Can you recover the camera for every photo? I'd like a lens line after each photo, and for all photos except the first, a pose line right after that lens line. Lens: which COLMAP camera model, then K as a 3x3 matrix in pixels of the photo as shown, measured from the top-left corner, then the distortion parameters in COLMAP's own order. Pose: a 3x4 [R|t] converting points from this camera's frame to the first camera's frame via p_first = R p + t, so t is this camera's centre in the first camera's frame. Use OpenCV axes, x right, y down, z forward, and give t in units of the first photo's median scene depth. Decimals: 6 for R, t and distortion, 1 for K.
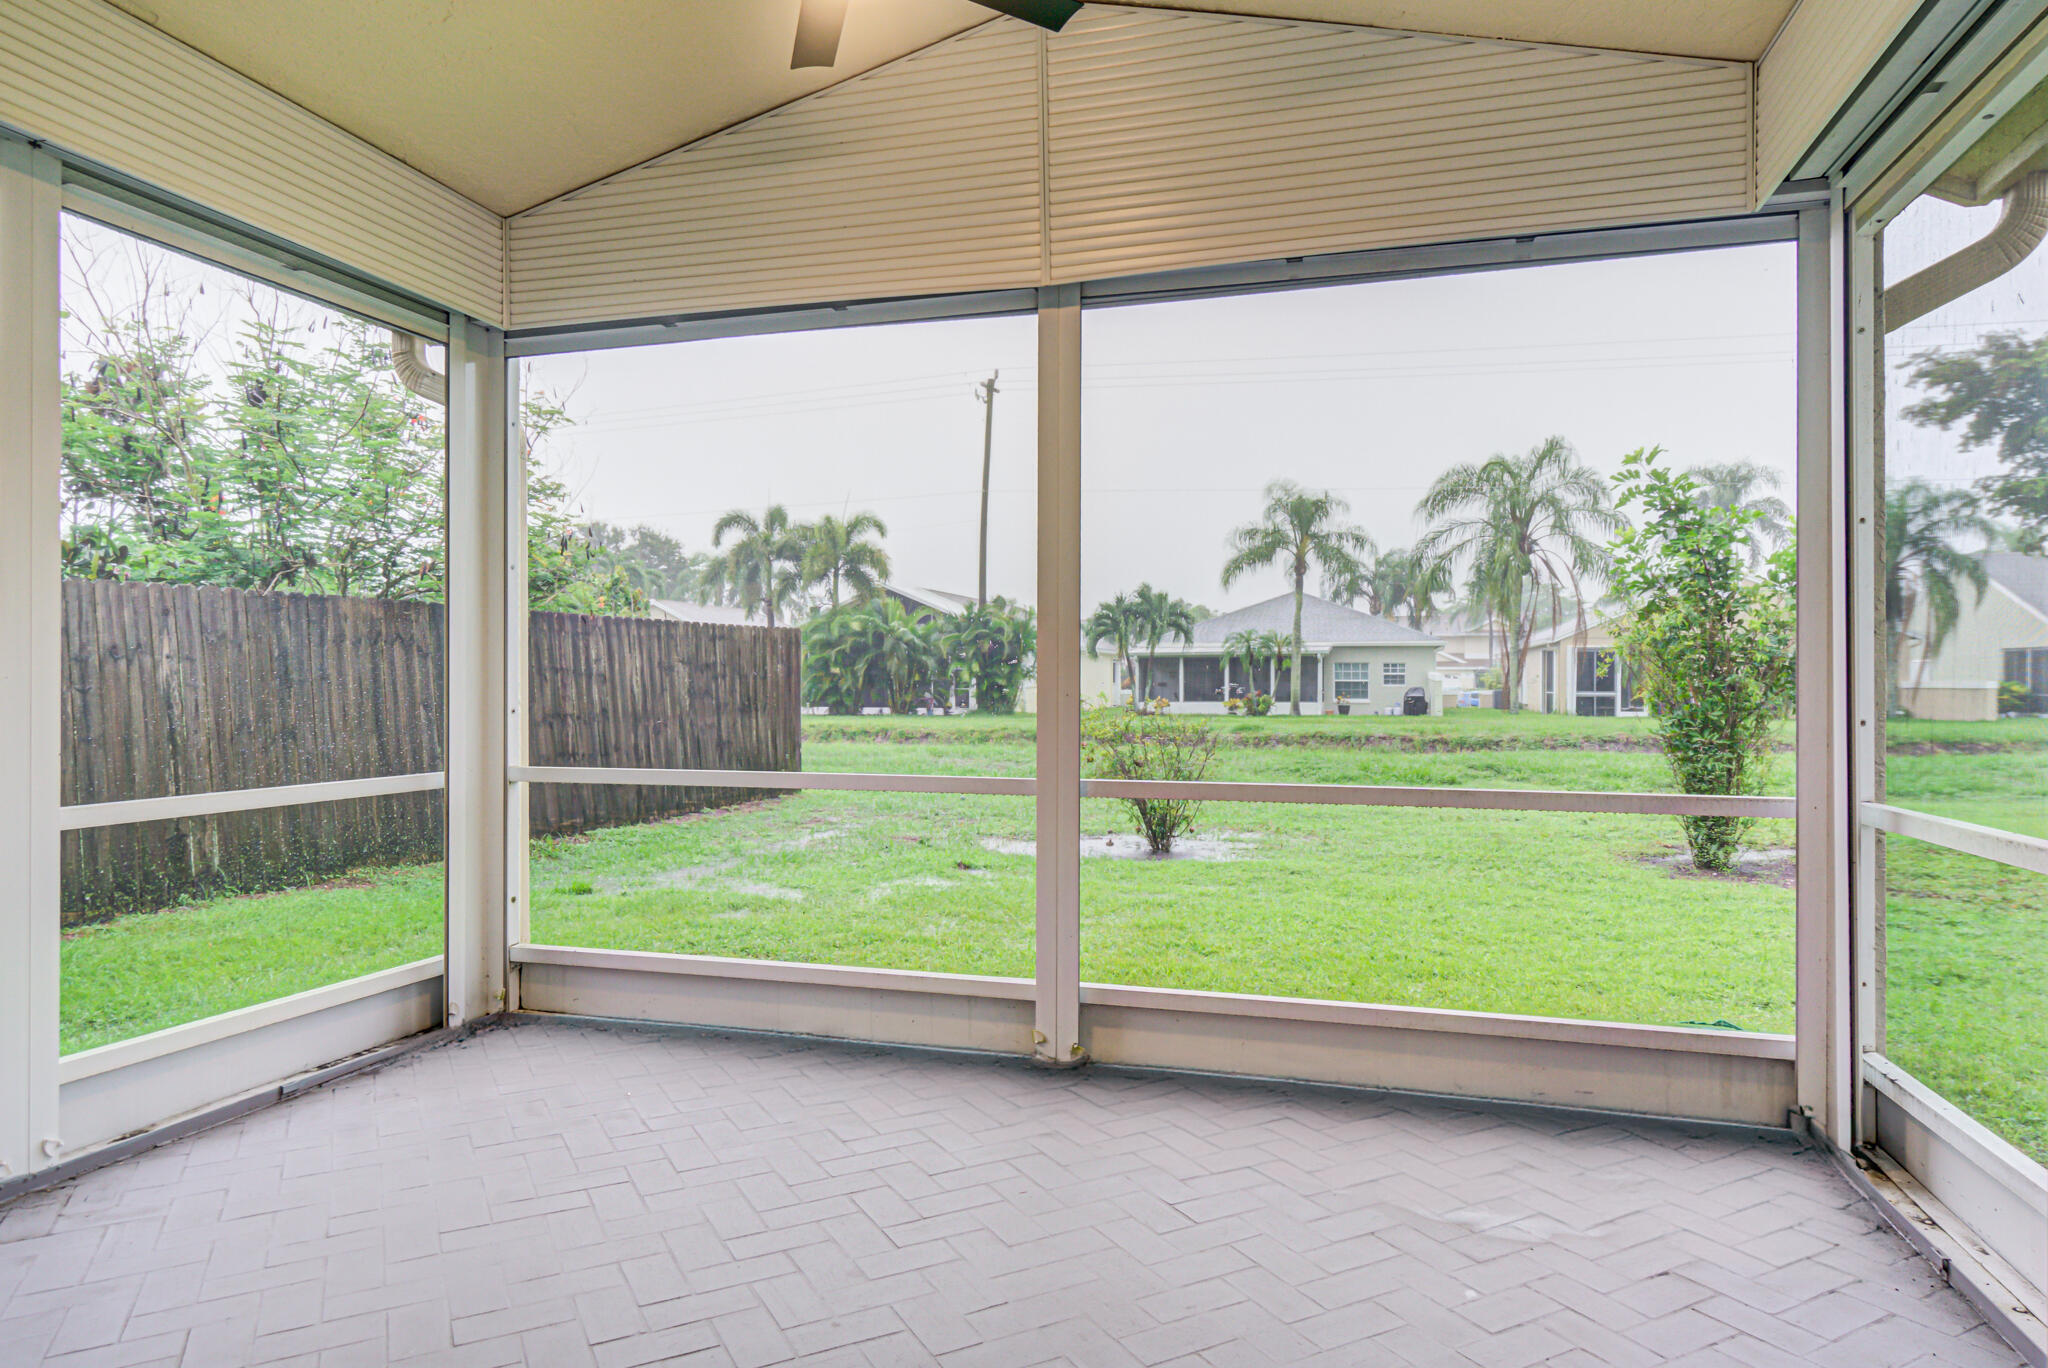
lens RADIAL K [[1170.2, 0, 1024.0], [0, 1170.2, 684.0], [0, 0, 1]] dist [0.000020, 0.000017]
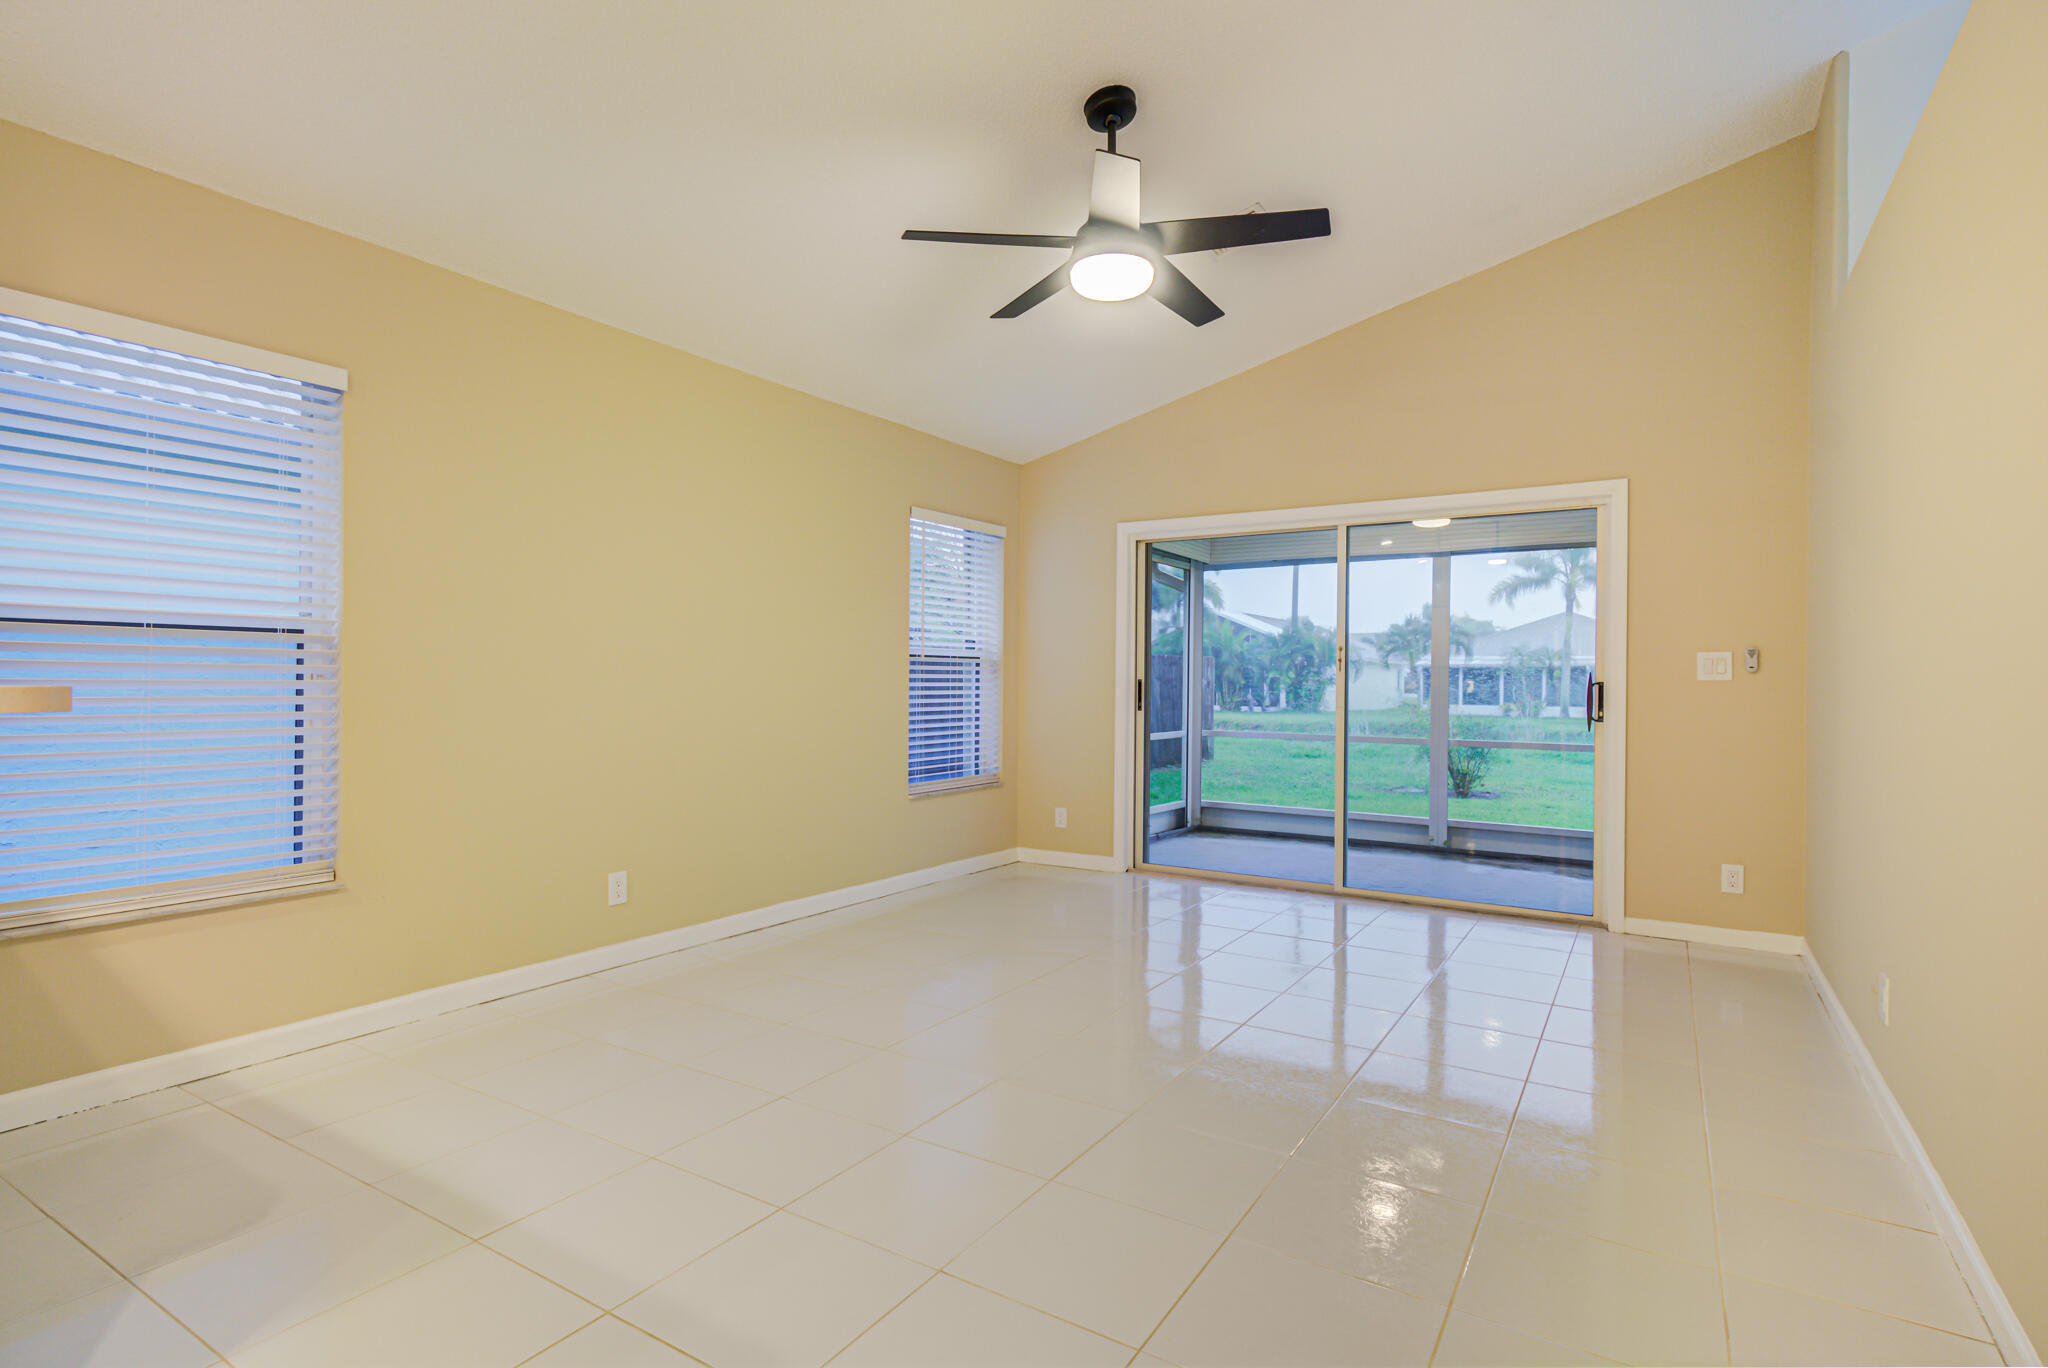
lens RADIAL K [[987.9, 0, 1024.0], [0, 987.9, 684.0], [0, 0, 1]] dist [0.002758, 0.000016]
pose [[0.961671, 0.008898, -0.274060, -0.024258], [-0.009089, 0.999959, 0.000572, -0.003203], [0.274054, 0.001941, 0.961712, -0.128492]]
